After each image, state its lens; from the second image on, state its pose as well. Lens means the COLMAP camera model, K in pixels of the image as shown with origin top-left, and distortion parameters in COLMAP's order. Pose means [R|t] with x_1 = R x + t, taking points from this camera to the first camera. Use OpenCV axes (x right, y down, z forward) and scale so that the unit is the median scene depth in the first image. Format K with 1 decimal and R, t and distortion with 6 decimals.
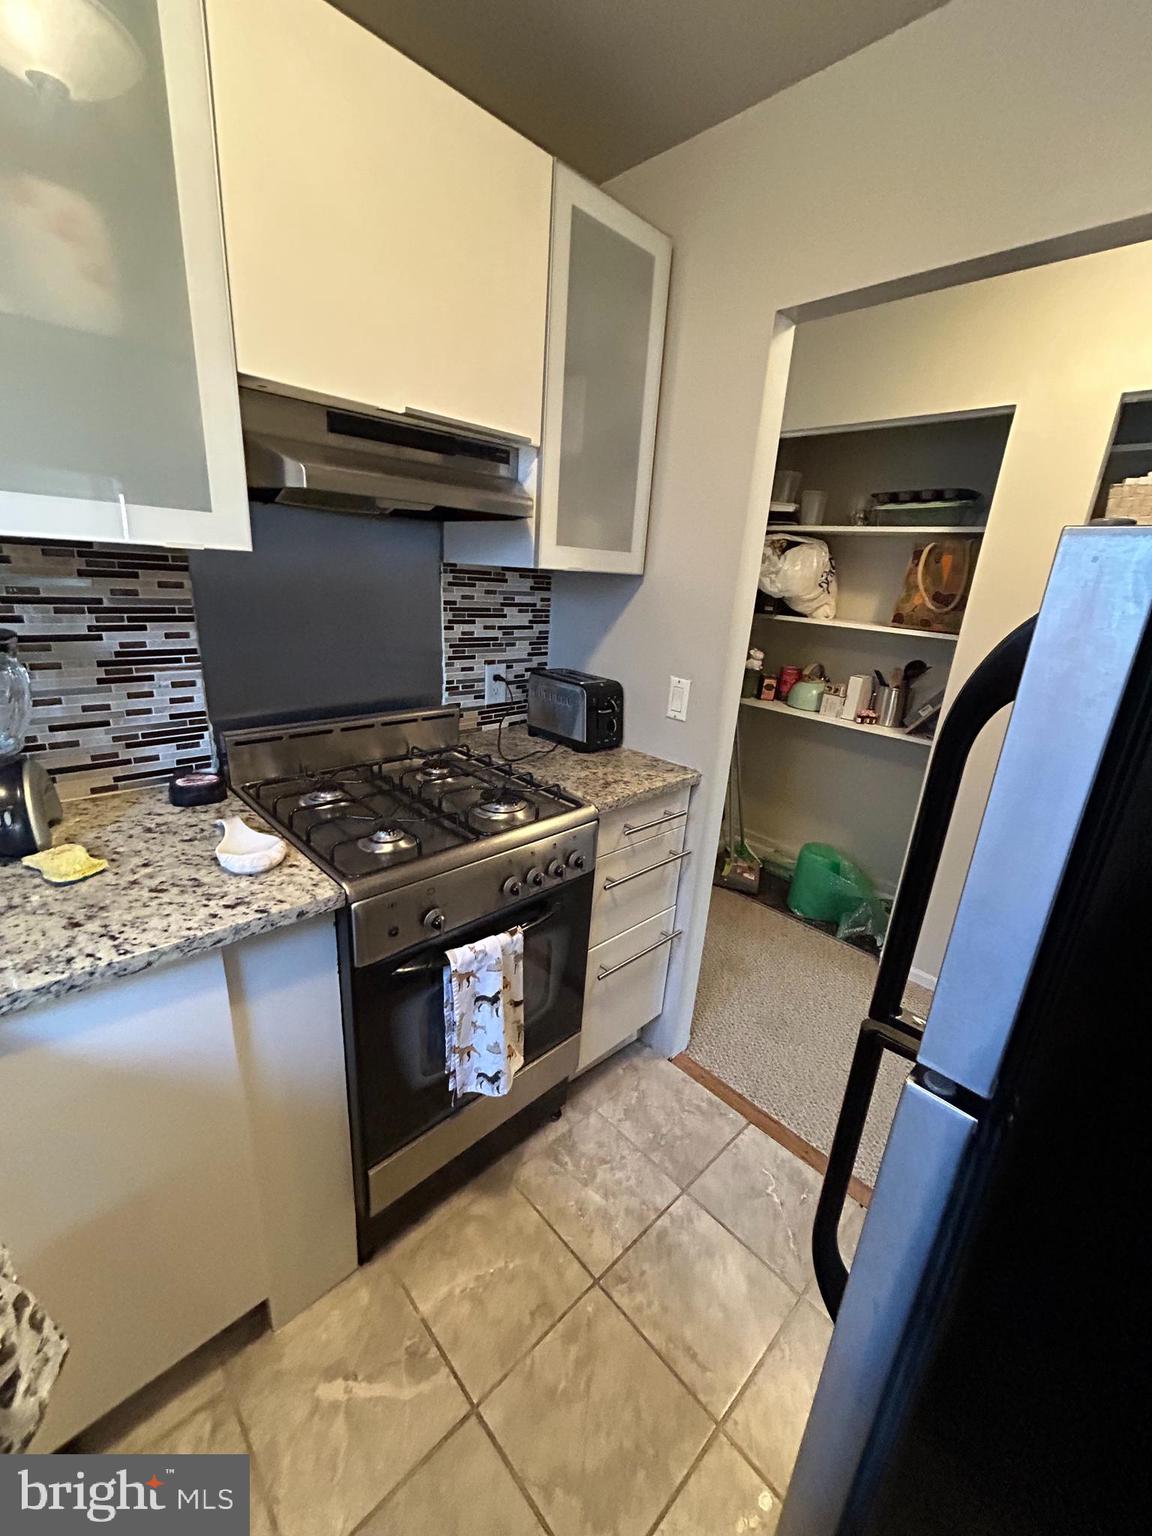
lens RADIAL K [[617.2, 0, 573.5], [0, 617.2, 768.2], [0, 0, 1]] dist [-0.004403, 0.001270]
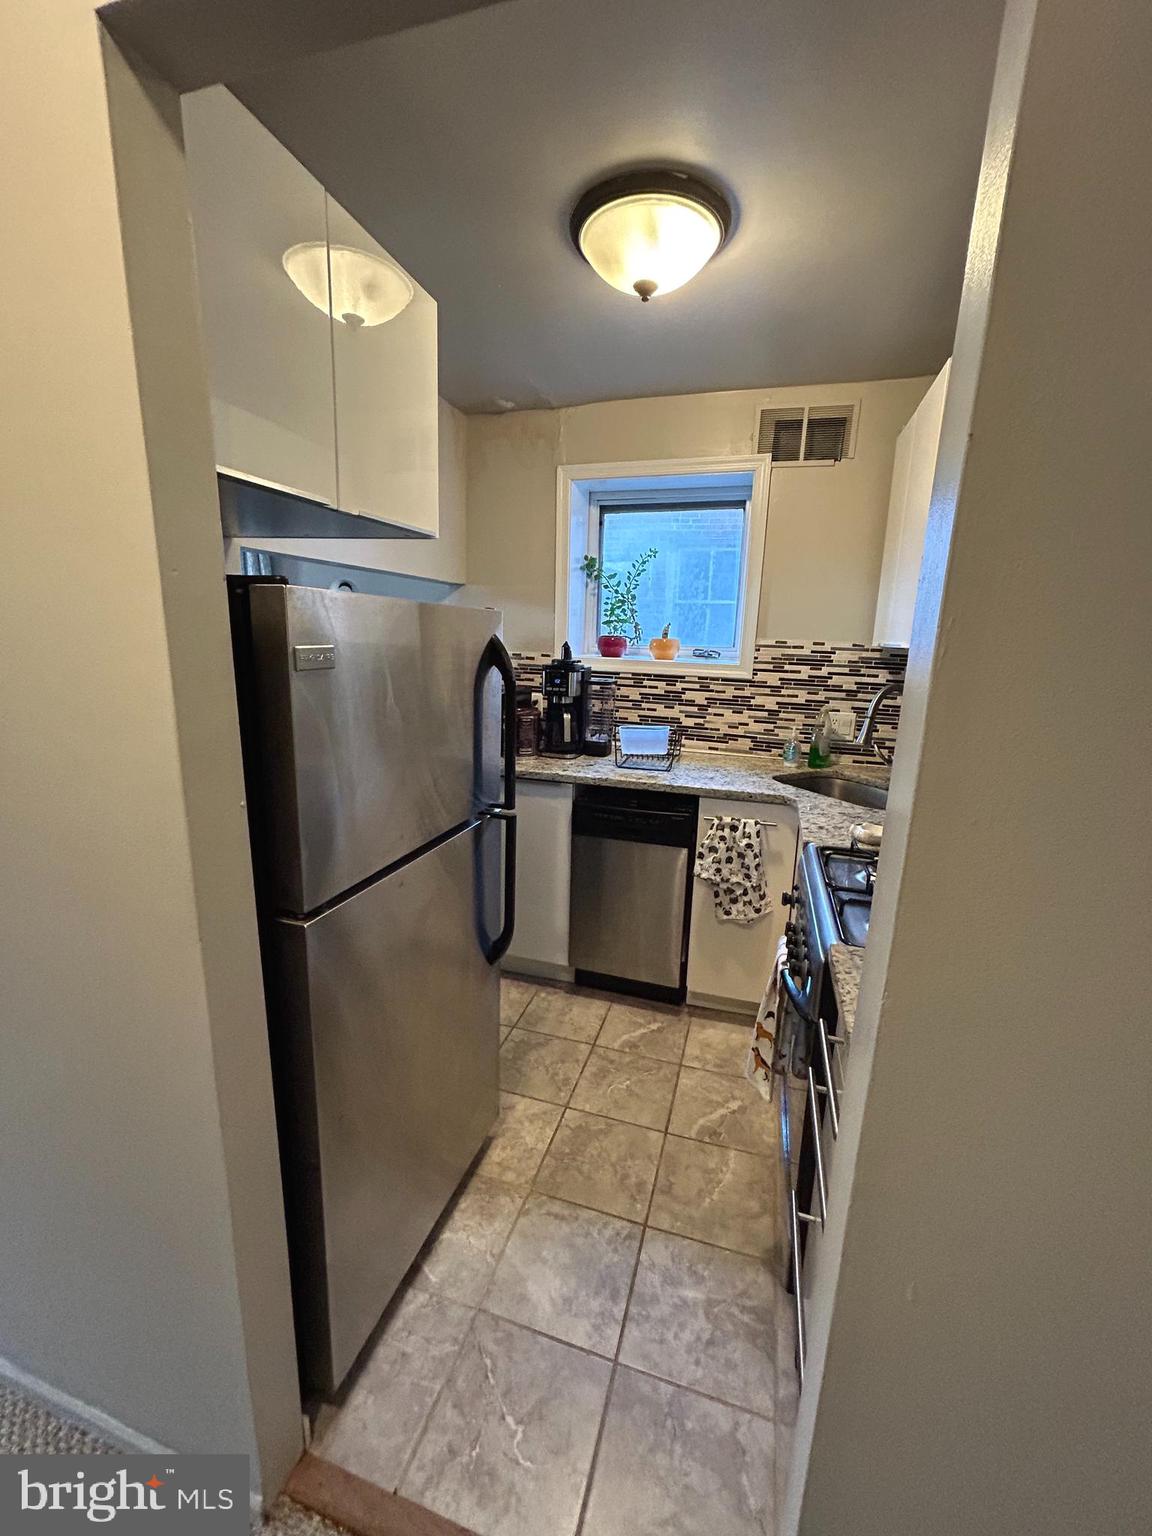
lens RADIAL K [[617.2, 0, 571.9], [0, 617.2, 767.7], [0, 0, 1]] dist [-0.004403, 0.001270]
pose [[-0.874752, 0.008166, -0.484501, 0.791271], [-0.231596, 0.871221, 0.432824, -0.442529], [0.425642, 0.490823, -0.760212, 1.539358]]
